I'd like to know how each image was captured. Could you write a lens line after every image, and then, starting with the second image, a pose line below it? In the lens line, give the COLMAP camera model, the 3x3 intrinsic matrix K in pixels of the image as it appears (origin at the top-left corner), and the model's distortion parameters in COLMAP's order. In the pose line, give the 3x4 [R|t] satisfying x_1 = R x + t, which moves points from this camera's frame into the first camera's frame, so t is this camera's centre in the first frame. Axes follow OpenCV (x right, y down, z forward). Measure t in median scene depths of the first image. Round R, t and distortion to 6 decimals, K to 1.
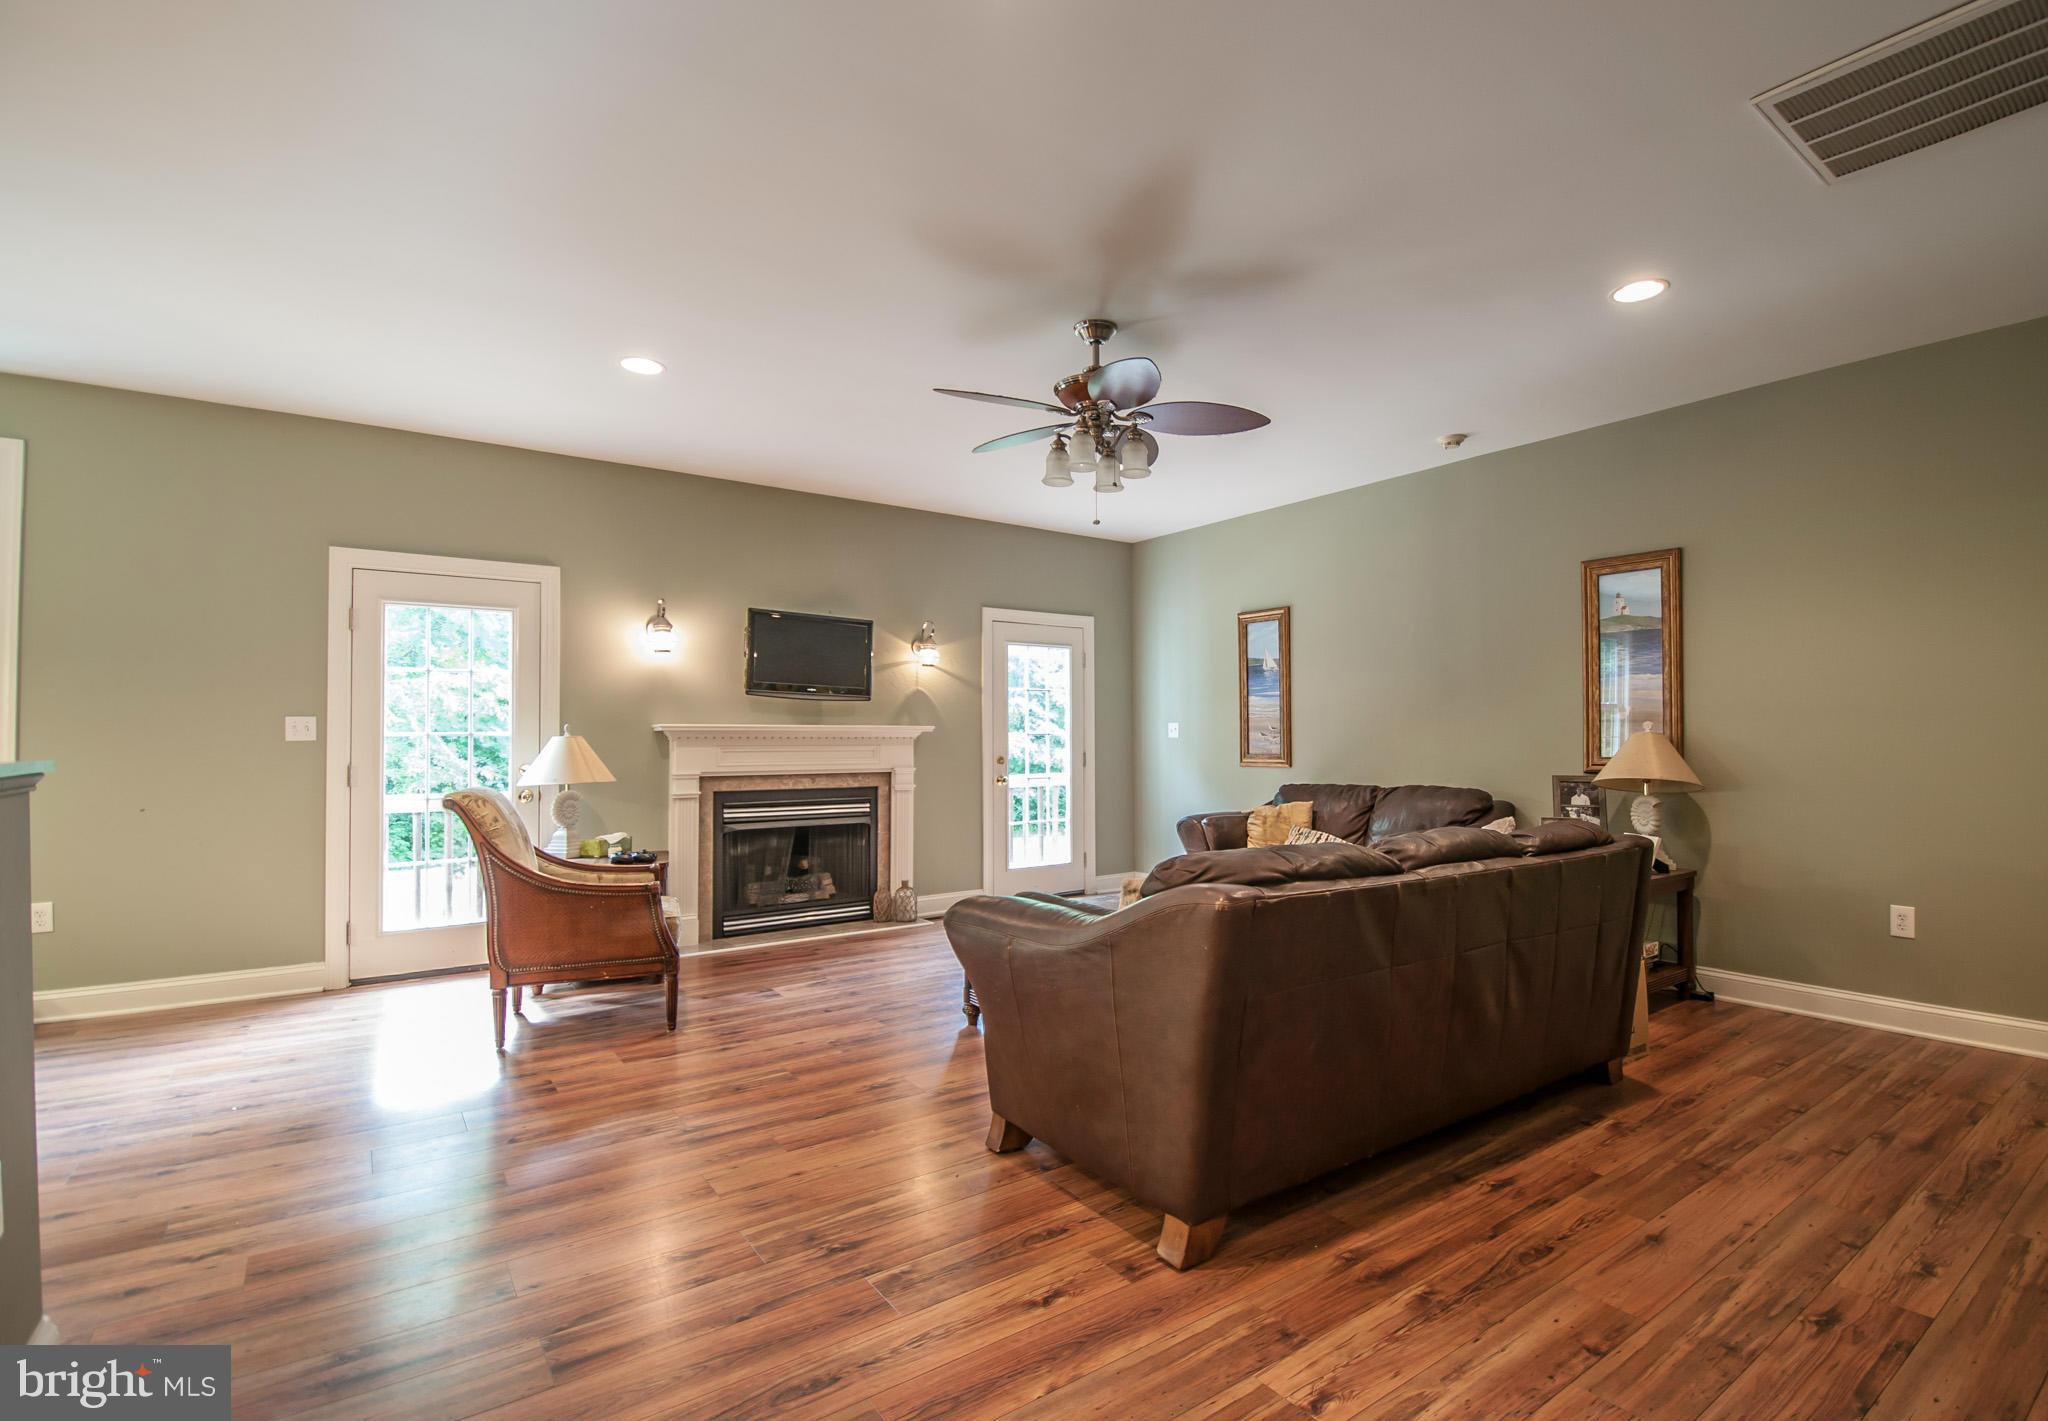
lens RADIAL K [[989.3, 0, 1089.5], [0, 989.3, 716.8], [0, 0, 1]] dist [0.003943, -0.002990]
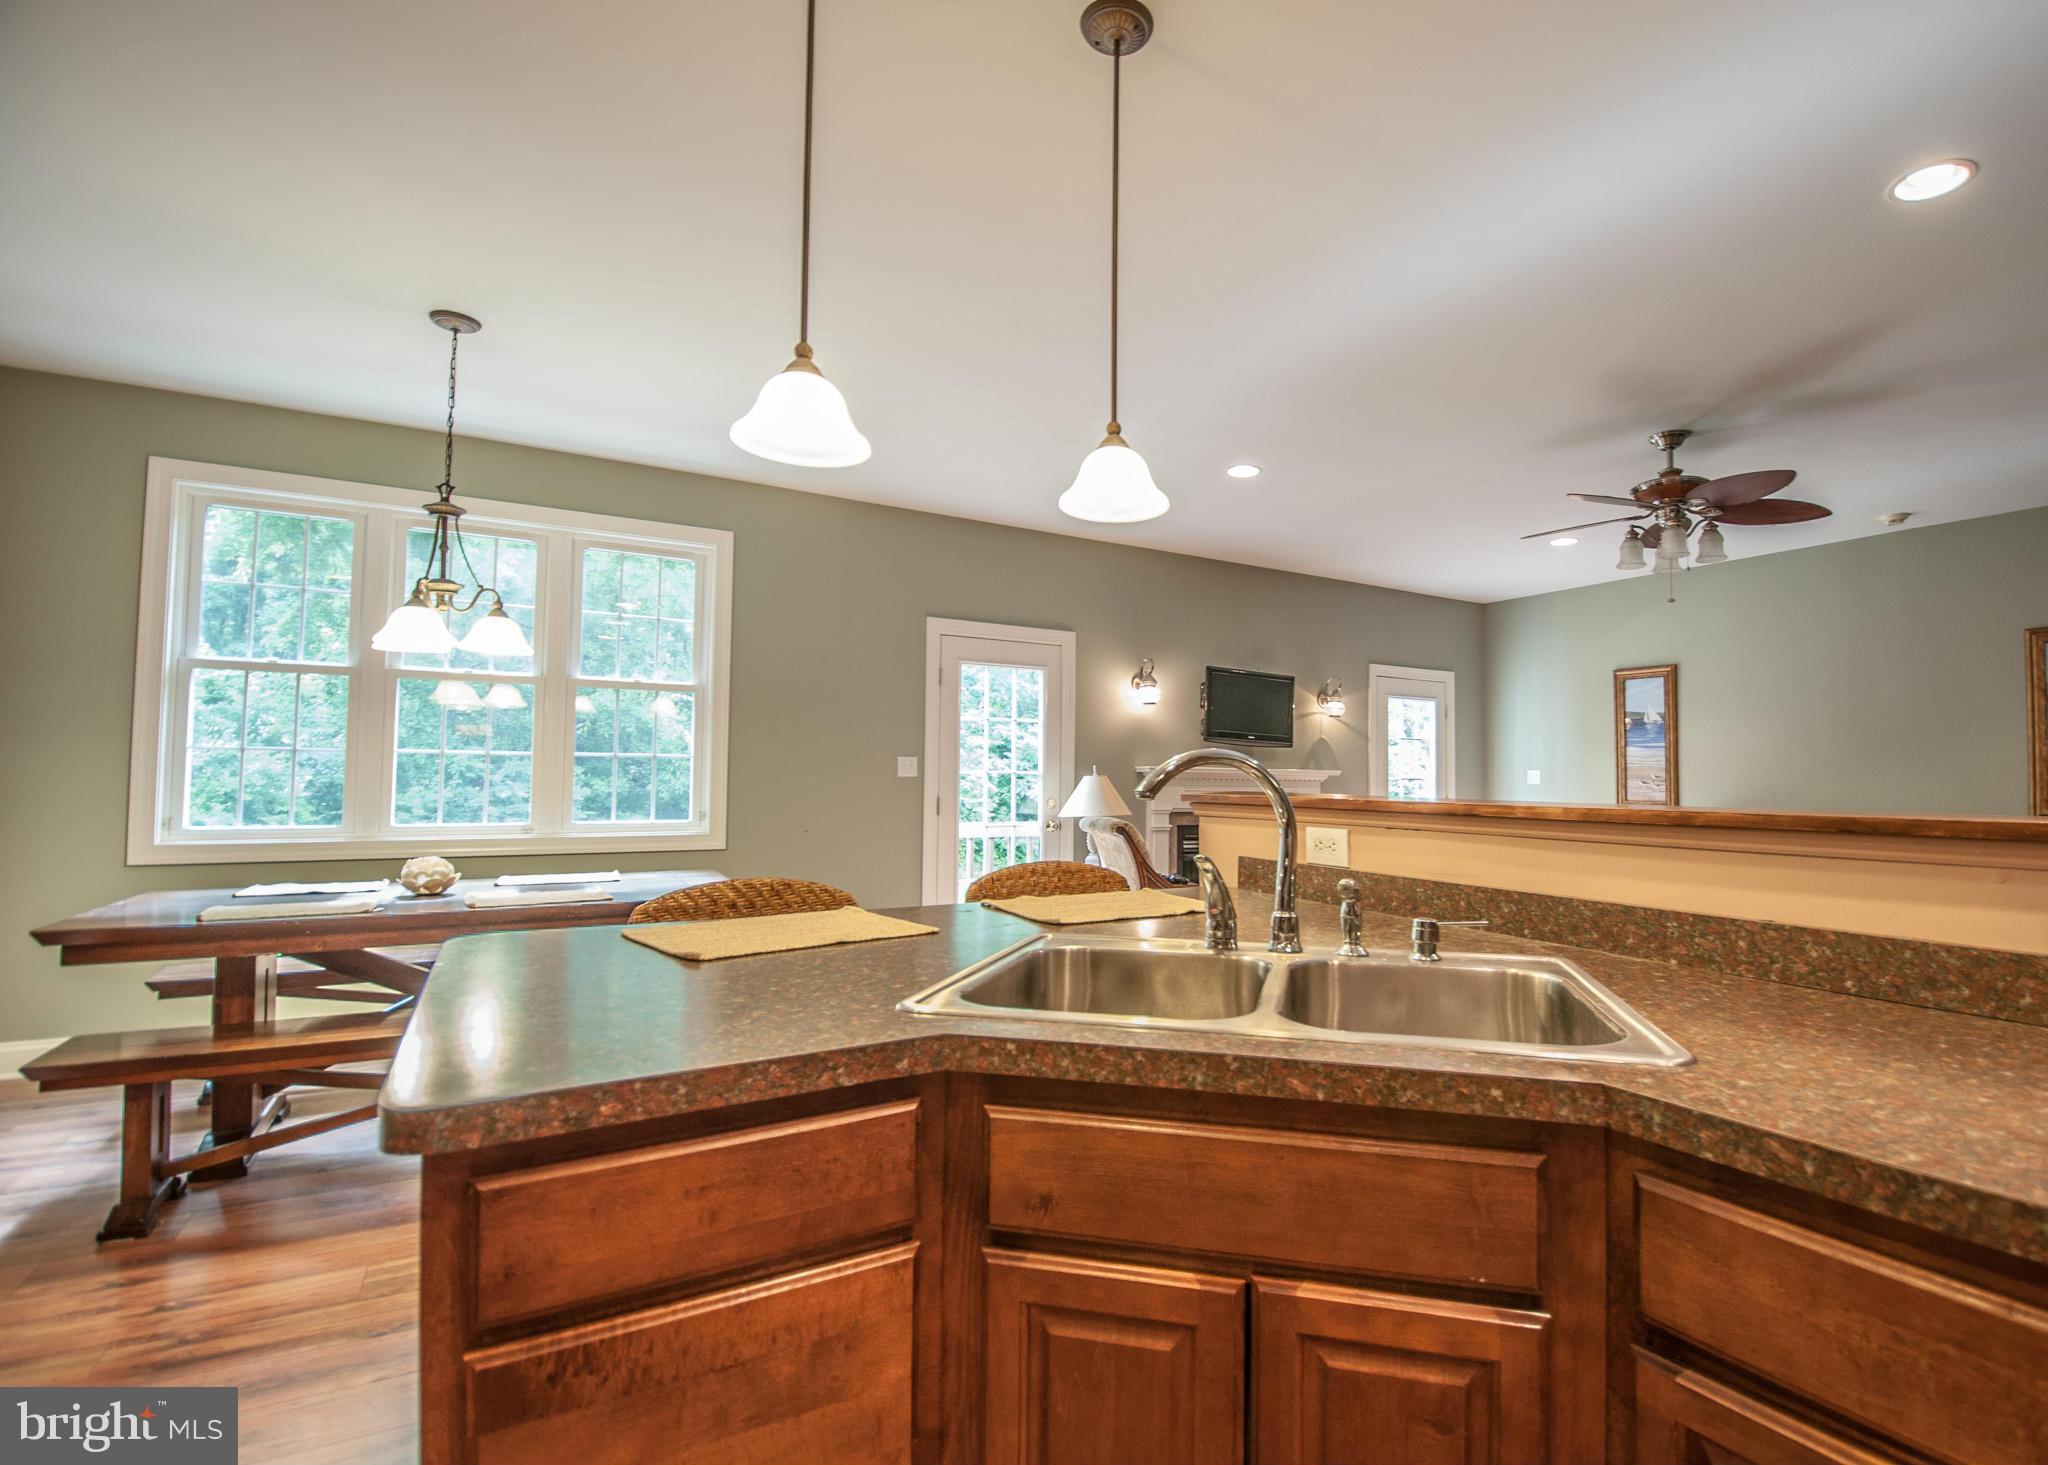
lens RADIAL K [[968.8, 0, 1124.0], [0, 968.8, 736.5], [0, 0, 1]] dist [-0.003402, -0.000775]
pose [[0.995586, 0.009795, -0.093343, -0.414696], [-0.012182, 0.999612, -0.025037, 0.001586], [0.093062, 0.026064, 0.995319, -0.155272]]
